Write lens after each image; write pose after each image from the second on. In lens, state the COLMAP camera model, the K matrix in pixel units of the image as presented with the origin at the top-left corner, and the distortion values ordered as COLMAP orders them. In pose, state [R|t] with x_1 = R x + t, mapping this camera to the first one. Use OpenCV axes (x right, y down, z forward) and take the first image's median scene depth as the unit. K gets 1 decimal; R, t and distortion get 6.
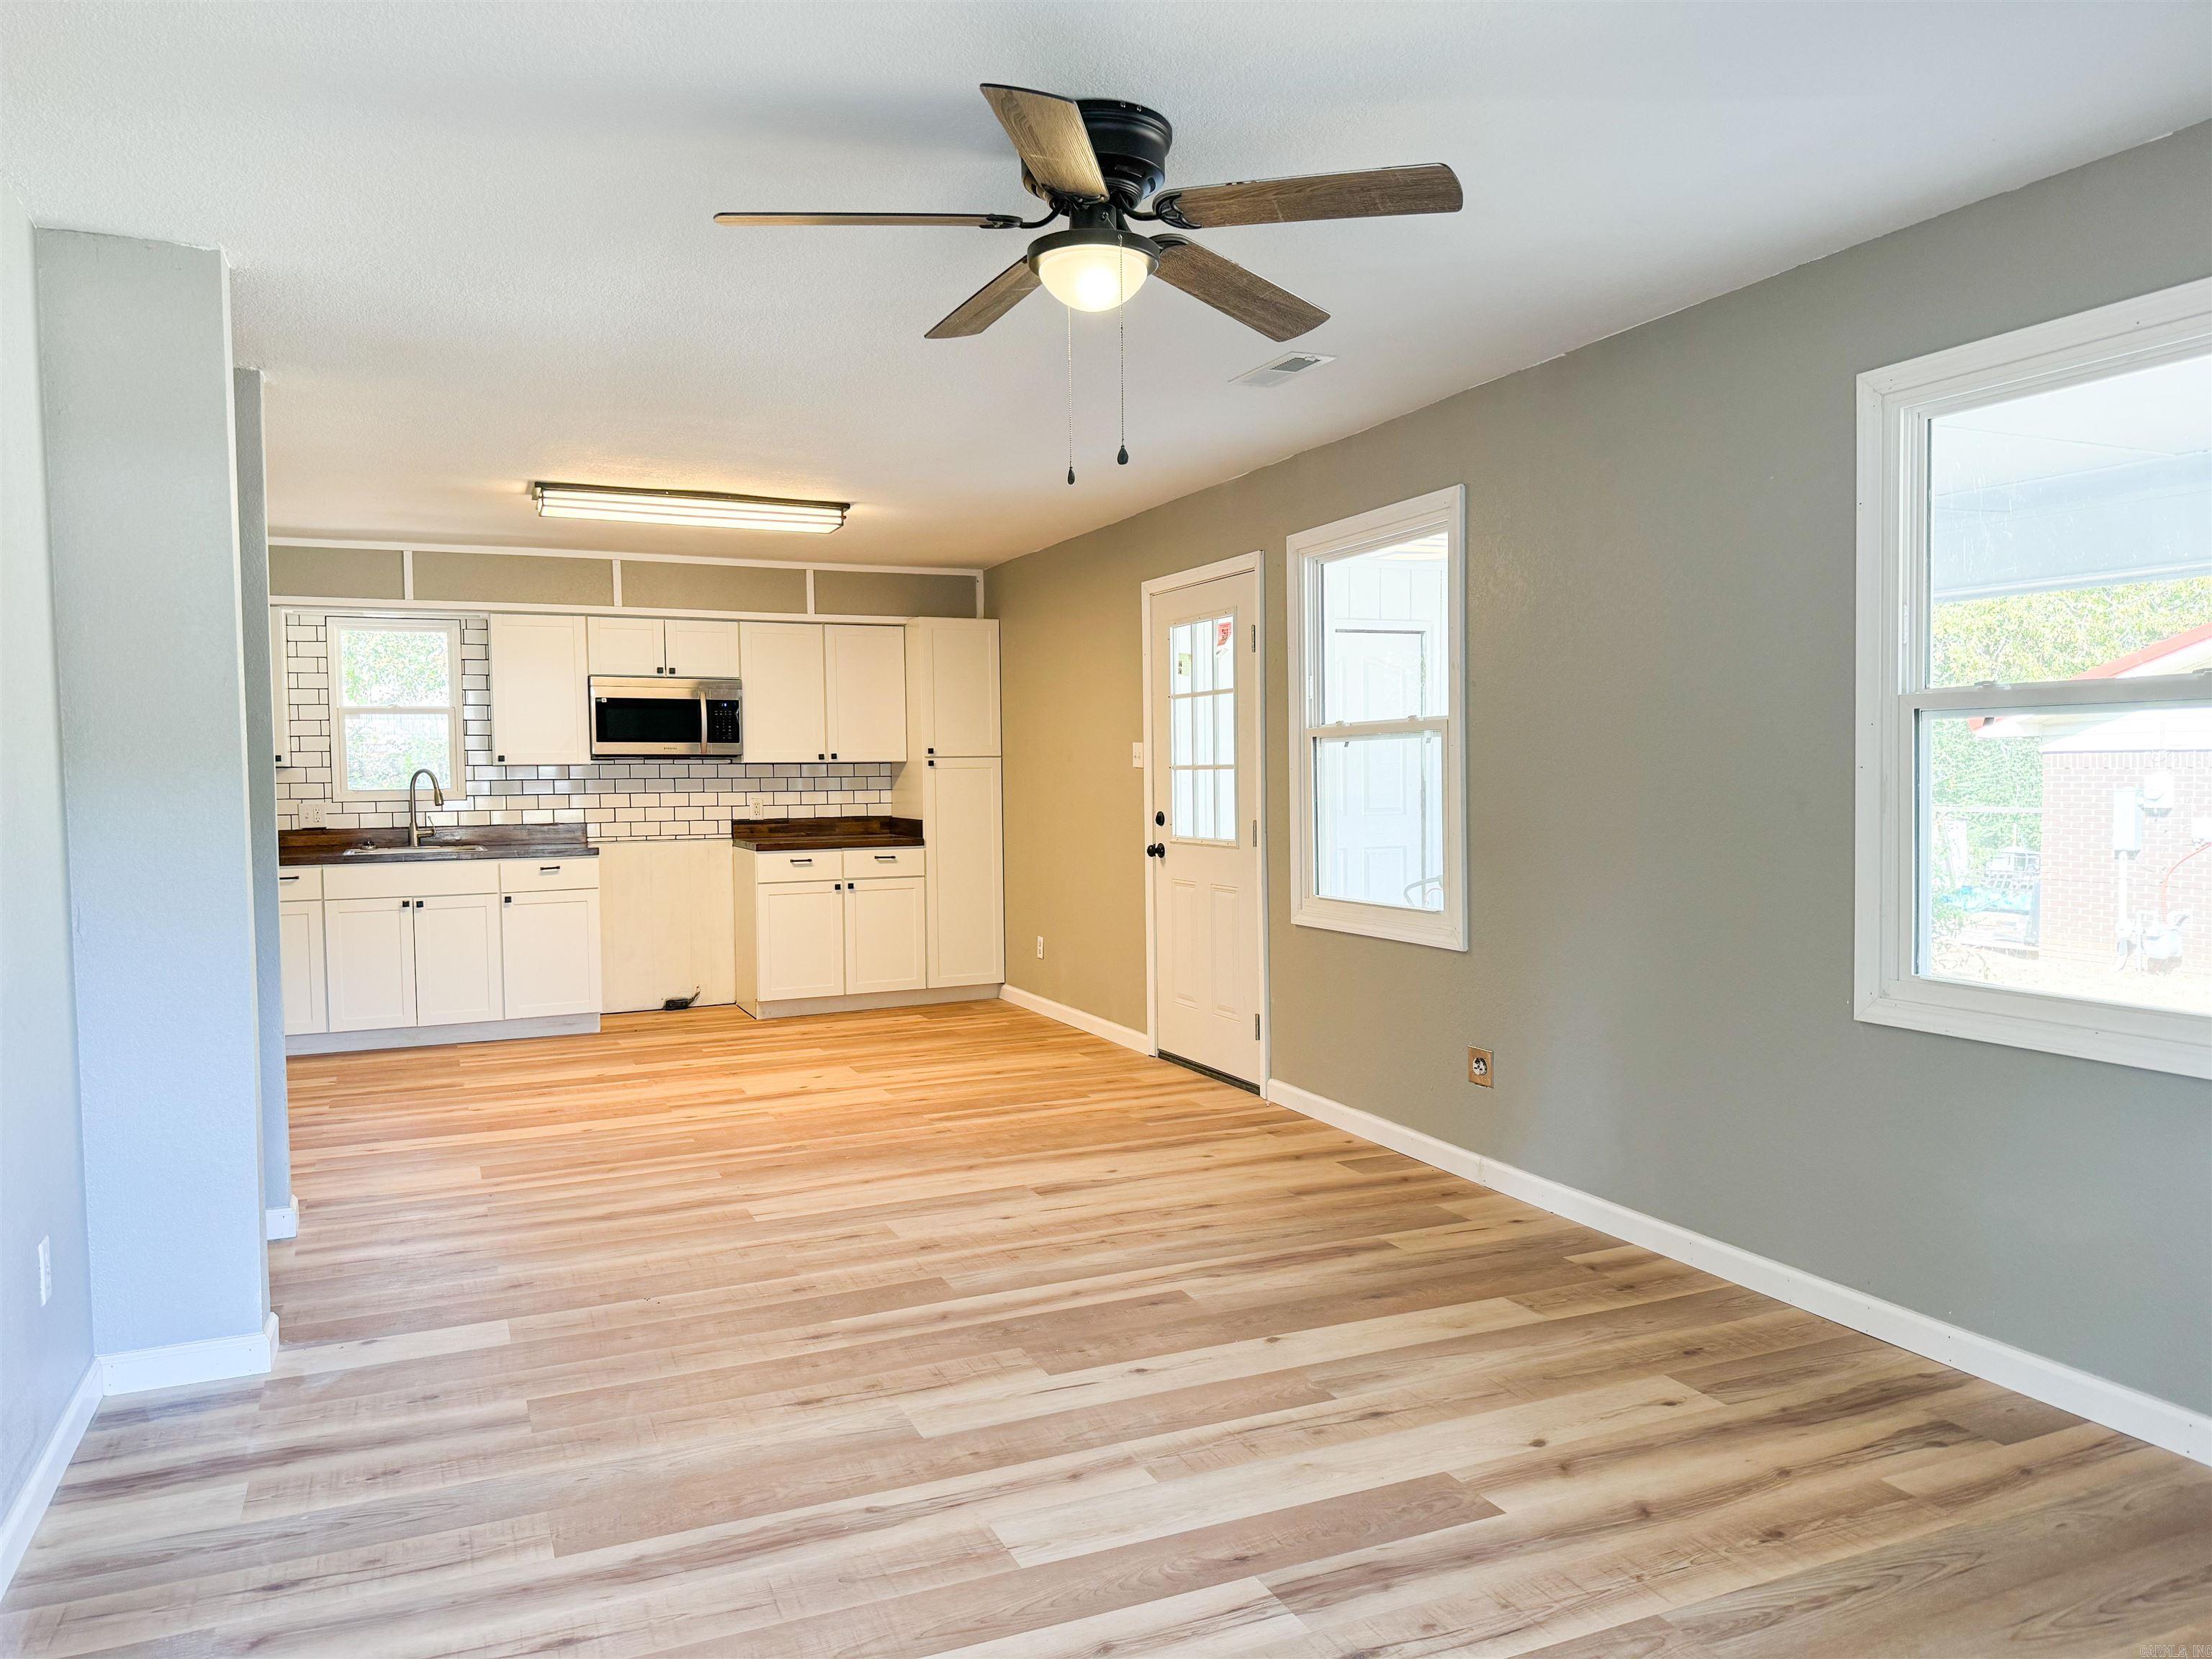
lens RADIAL K [[1518.5, 0, 1106.0], [0, 1518.5, 829.5], [0, 0, 1]] dist [0.160574, -0.347599]
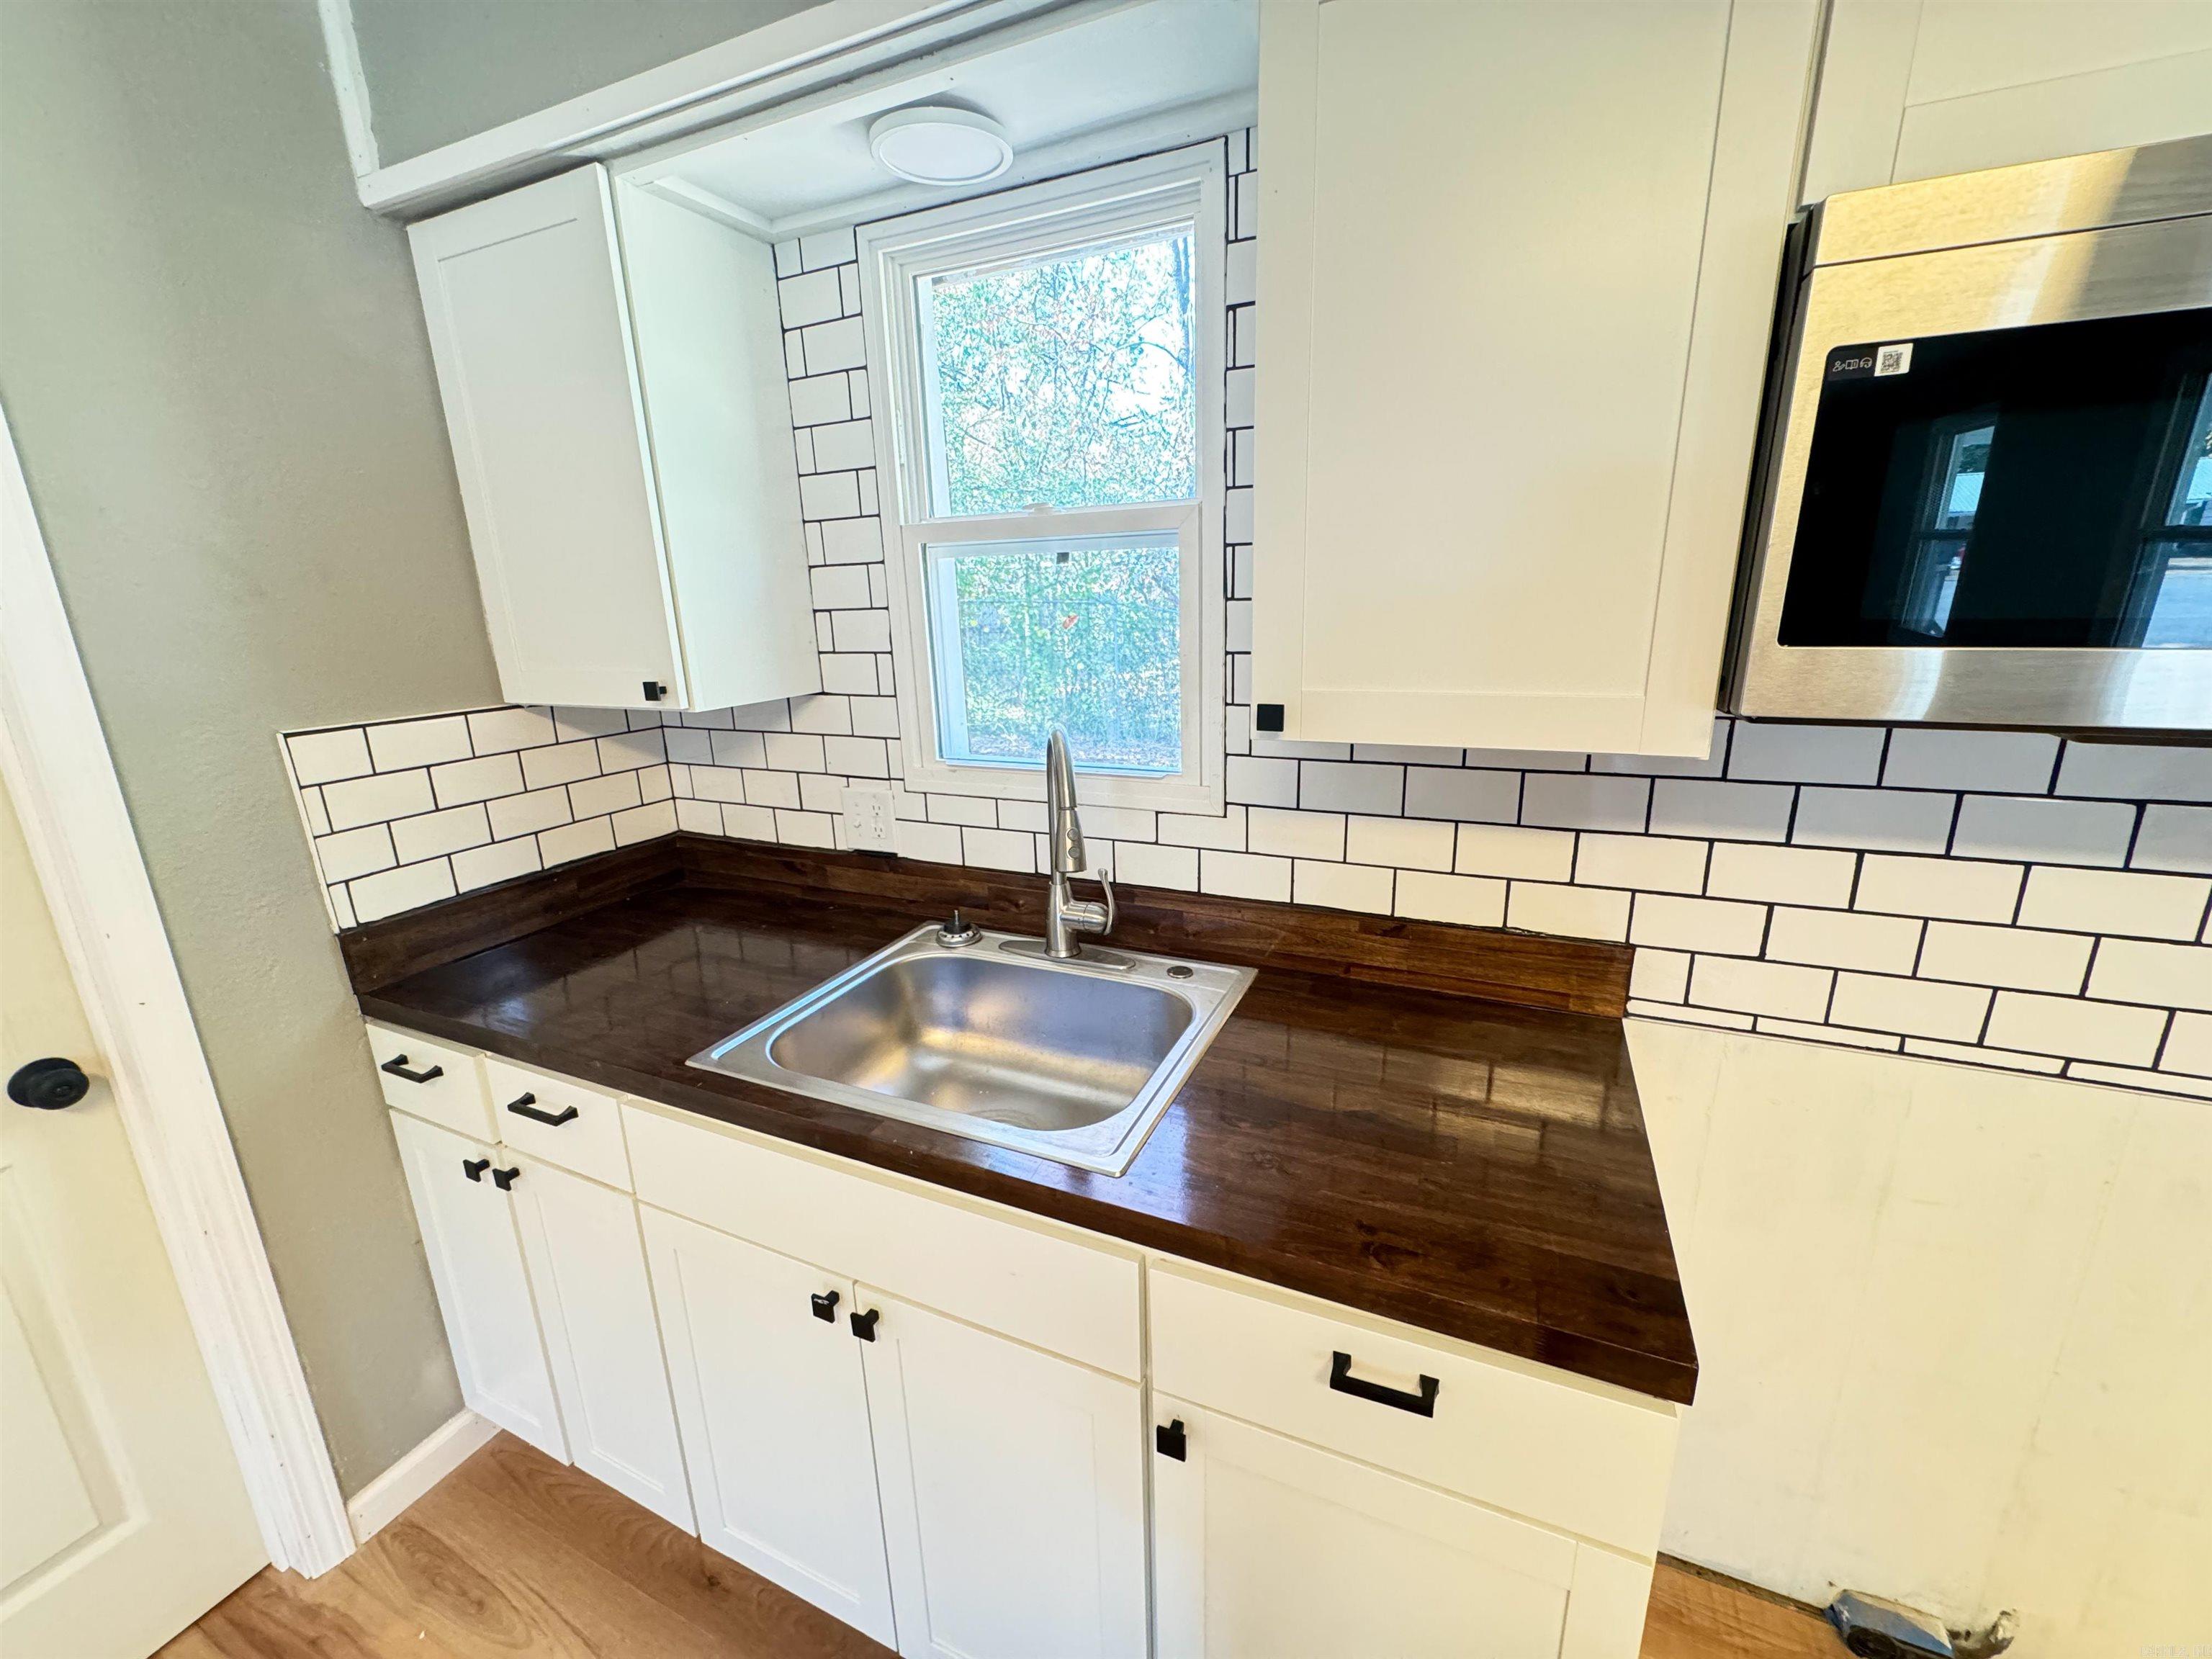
lens RADIAL K [[880.1, 0, 1106.0], [0, 880.1, 829.5], [0, 0, 1]] dist [-0.002050, -0.000175]
pose [[0.666595, 0.187190, -0.721534, -0.323358], [-0.010191, 0.970154, 0.242276, -0.062742], [0.745350, -0.154147, 0.648607, 0.926997]]
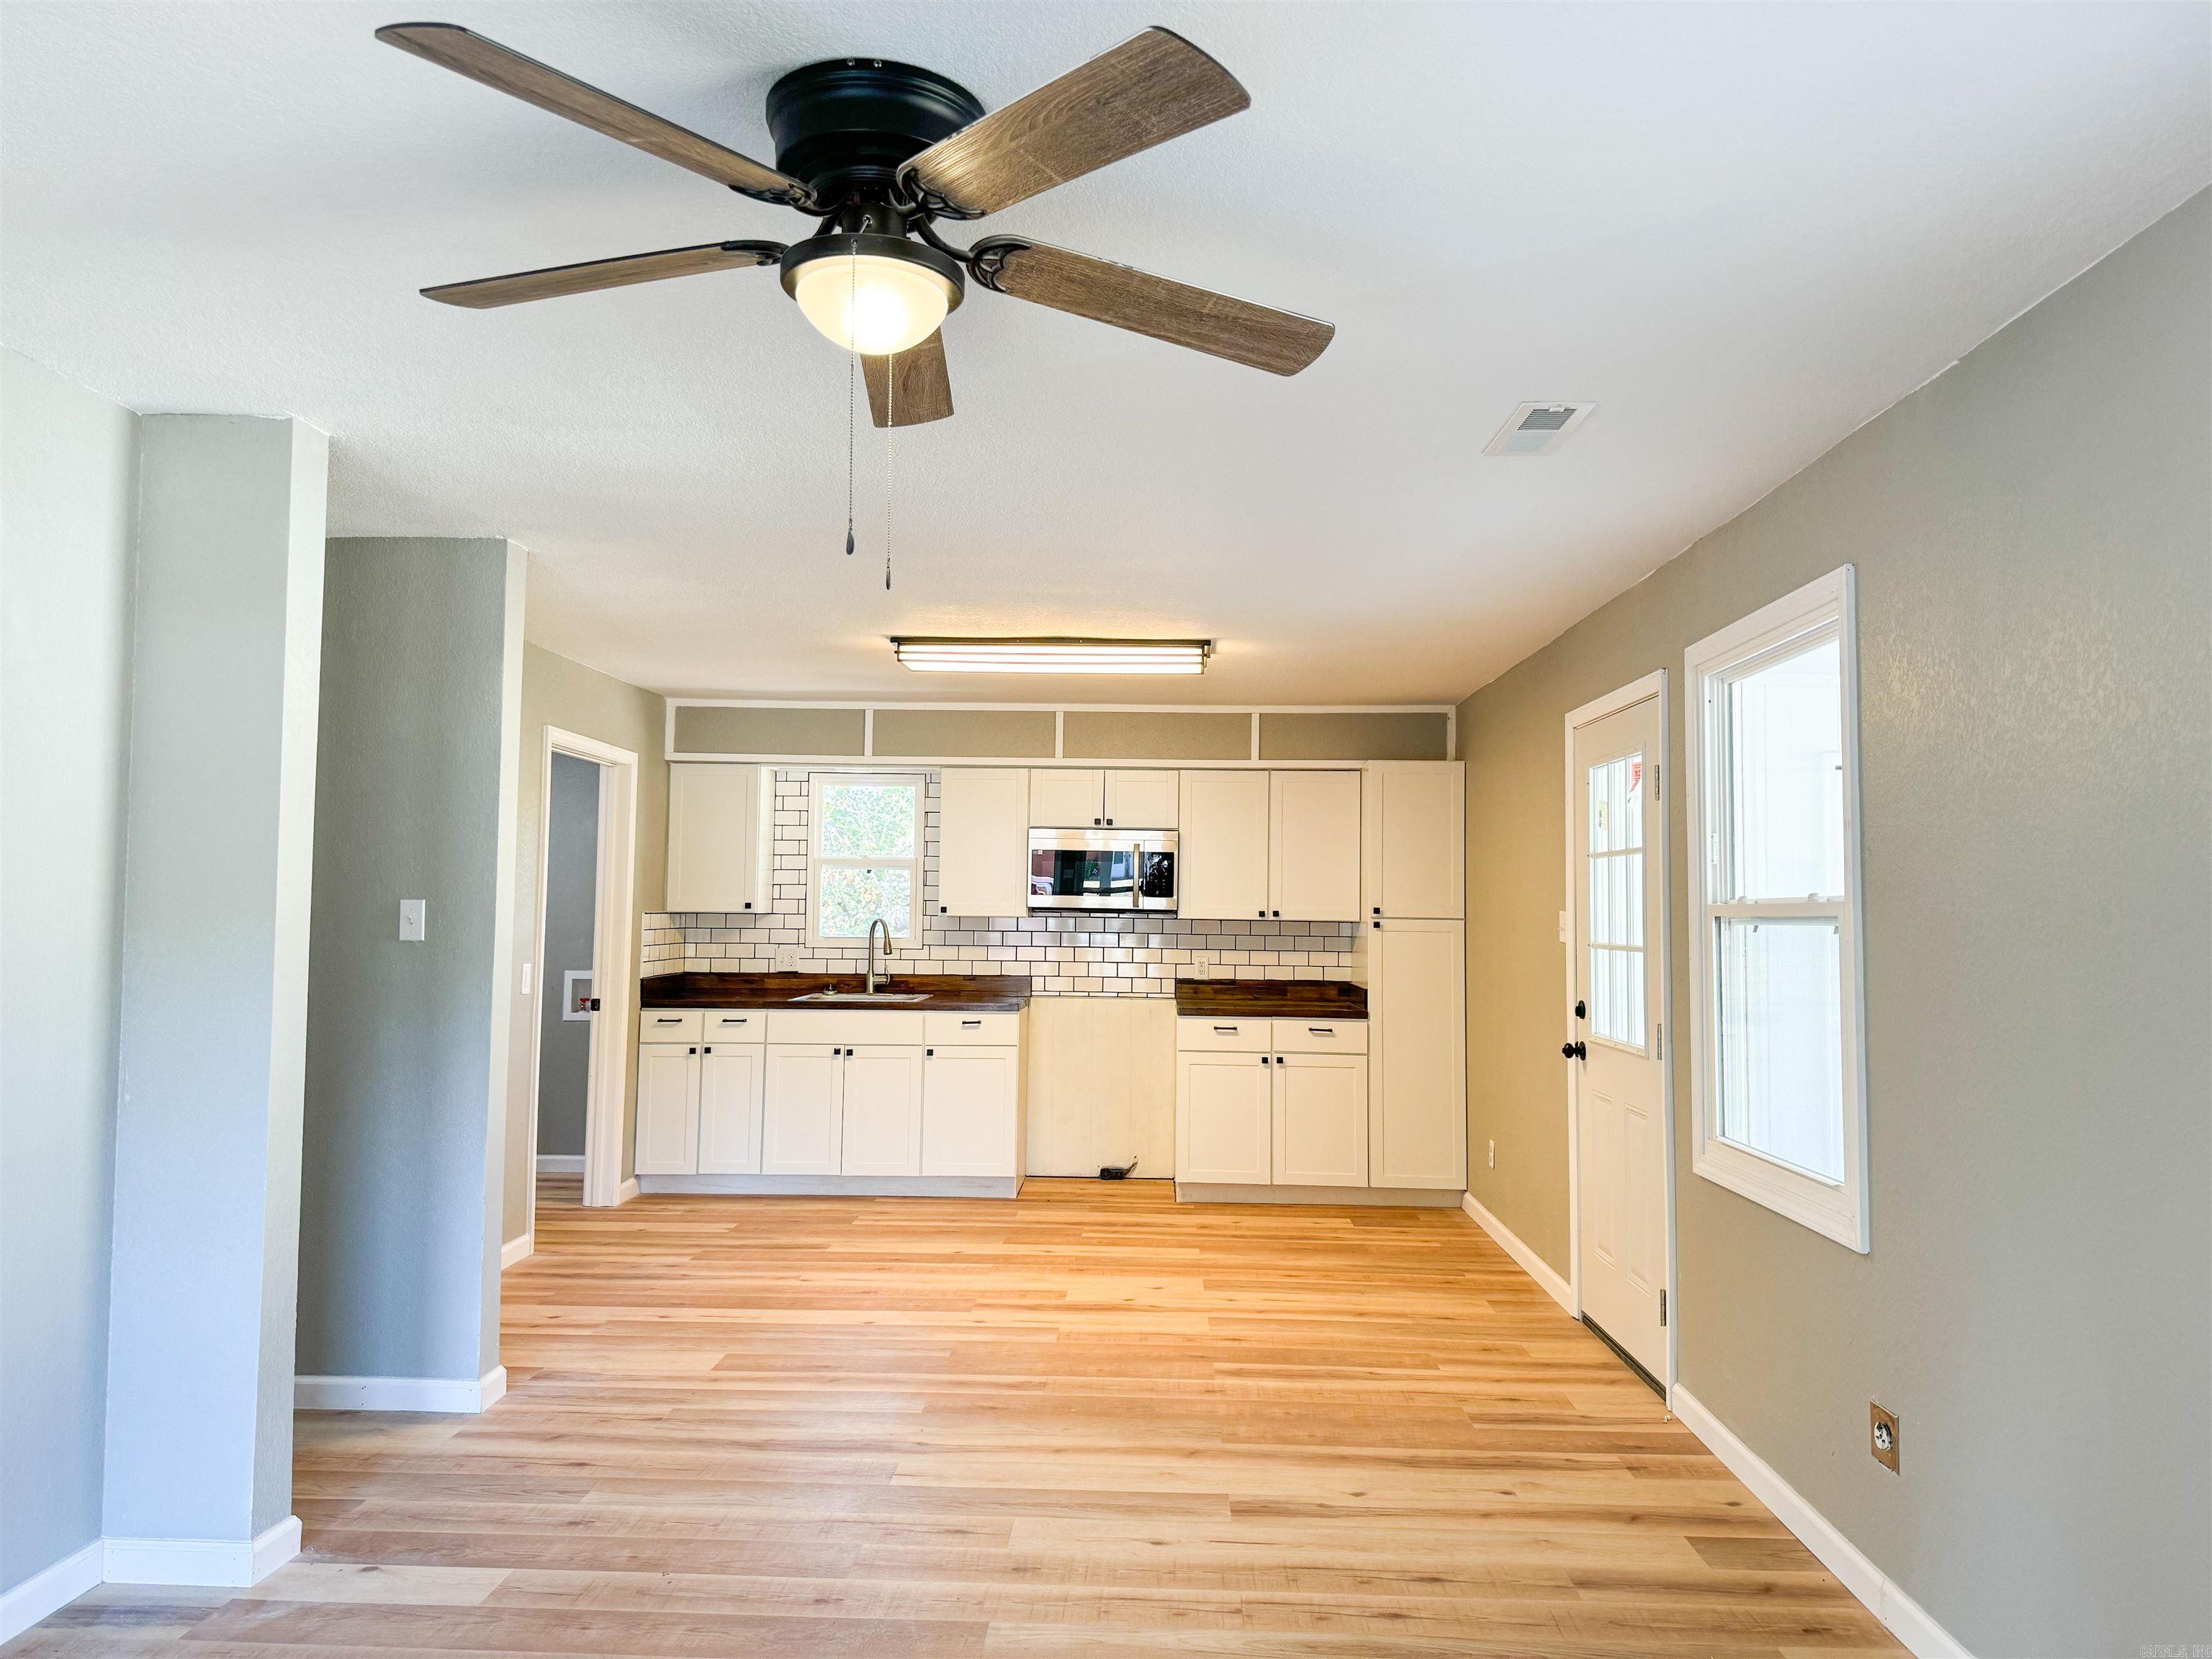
lens RADIAL K [[1528.6, 0, 1106.0], [0, 1528.6, 829.5], [0, 0, 1]] dist [0.179780, -0.354036]
pose [[0.900036, 0.002052, -0.435810, 0.144951], [-0.041947, 0.995754, -0.081941, -0.021215], [0.433792, 0.092031, 0.896301, 0.147573]]
